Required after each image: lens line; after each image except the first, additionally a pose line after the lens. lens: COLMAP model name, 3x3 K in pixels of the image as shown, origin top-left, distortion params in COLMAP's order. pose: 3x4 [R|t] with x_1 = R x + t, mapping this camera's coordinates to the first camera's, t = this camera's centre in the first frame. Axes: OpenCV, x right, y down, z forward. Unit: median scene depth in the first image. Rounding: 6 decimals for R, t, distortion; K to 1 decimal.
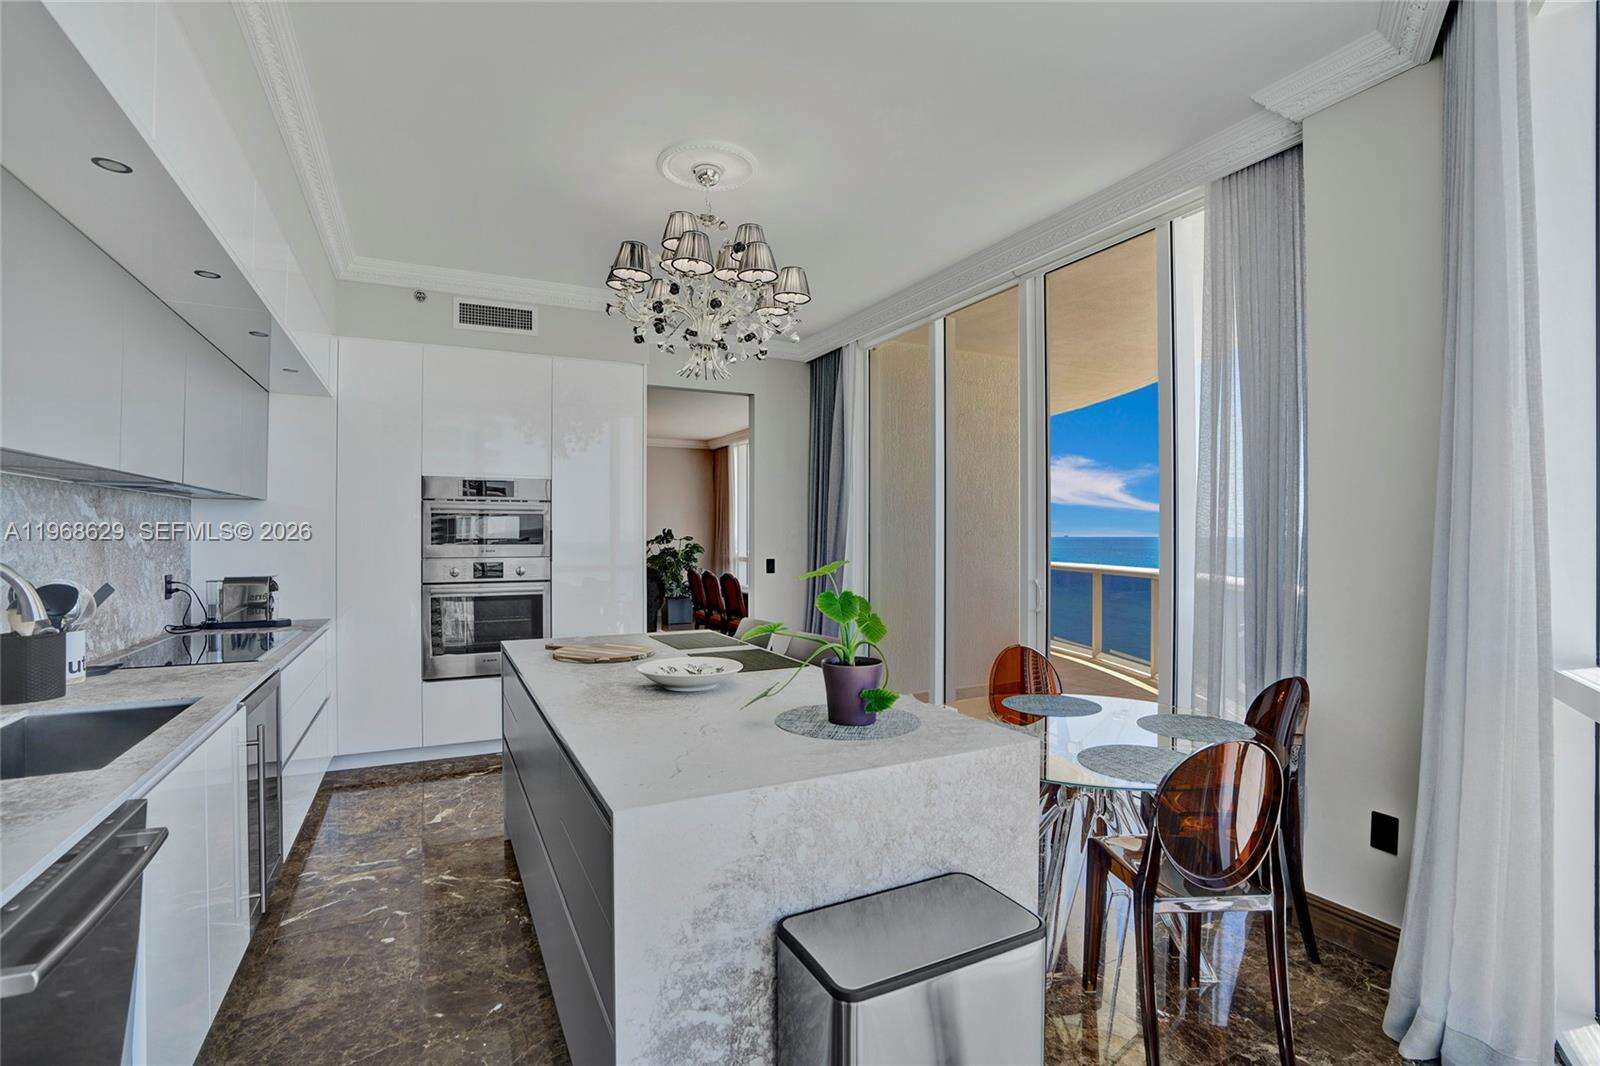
lens RADIAL K [[754.0, 0, 803.7], [0, 754.0, 535.2], [0, 0, 1]] dist [-0.003596, 0.000145]
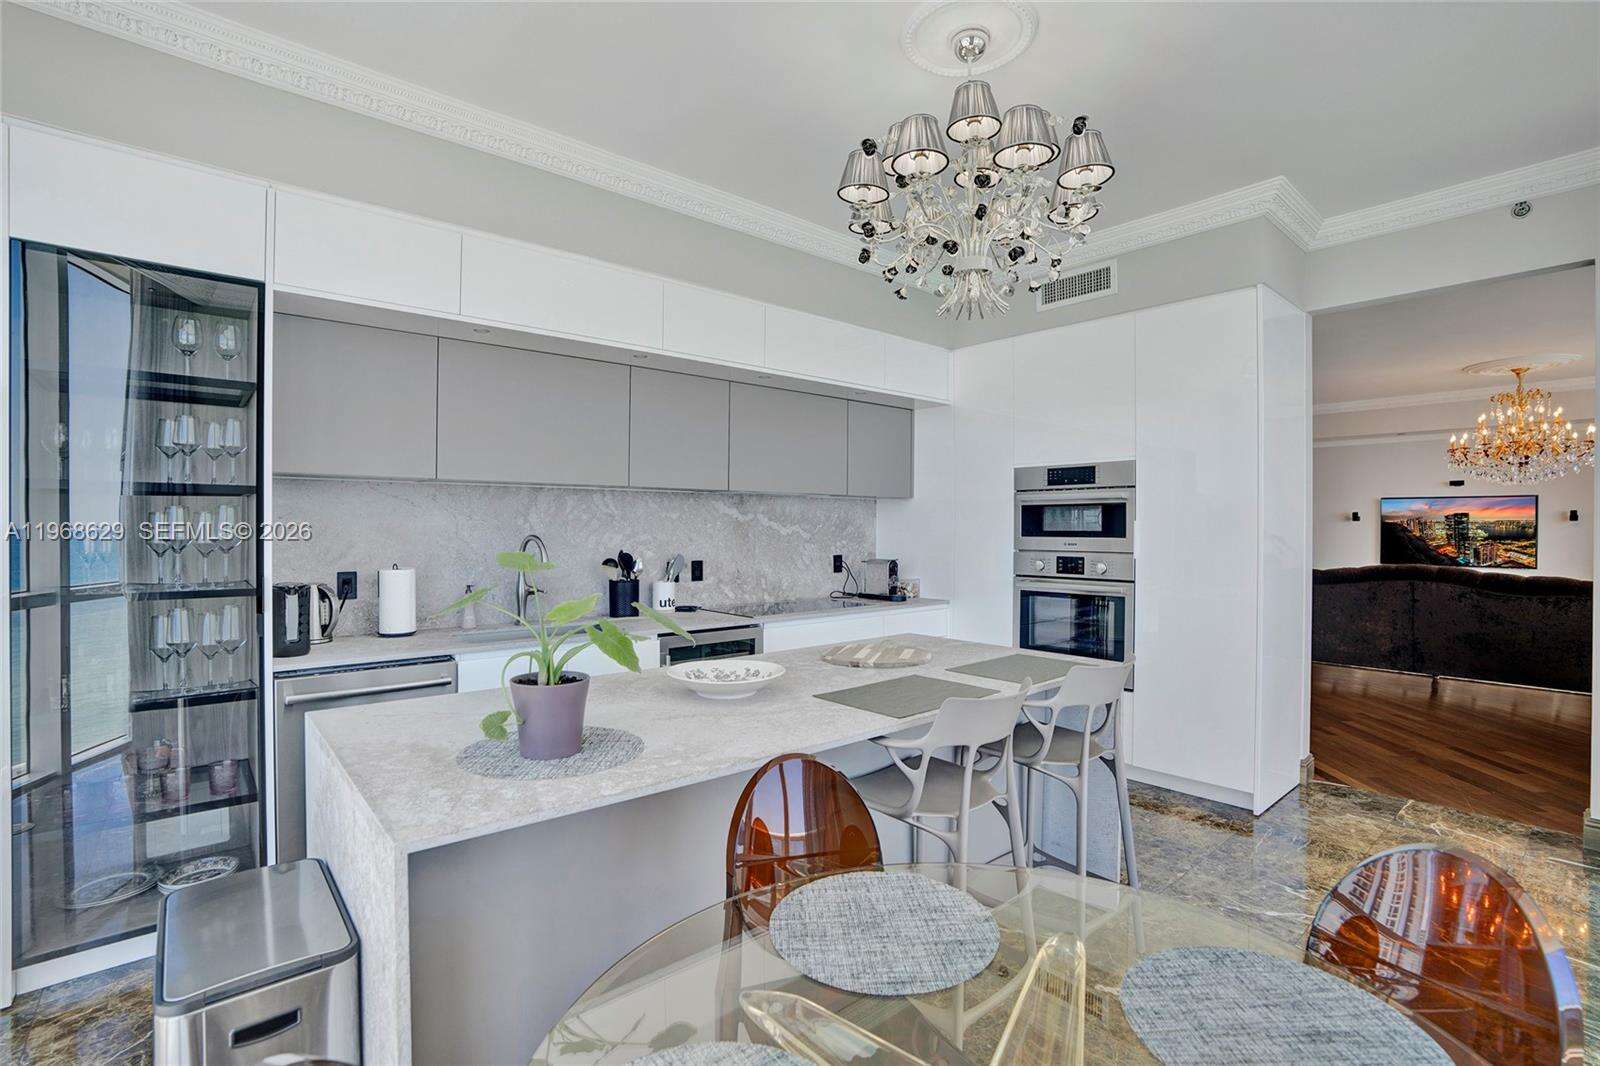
lens RADIAL K [[693.0, 0, 681.8], [0, 693.0, 527.2], [0, 0, 1]] dist [-0.001520, 0.000022]
pose [[0.159302, 0.000629, -0.987230, 0.337486], [0.004331, 0.999990, 0.001336, -0.003293], [0.987220, -0.004488, 0.159298, 0.403732]]
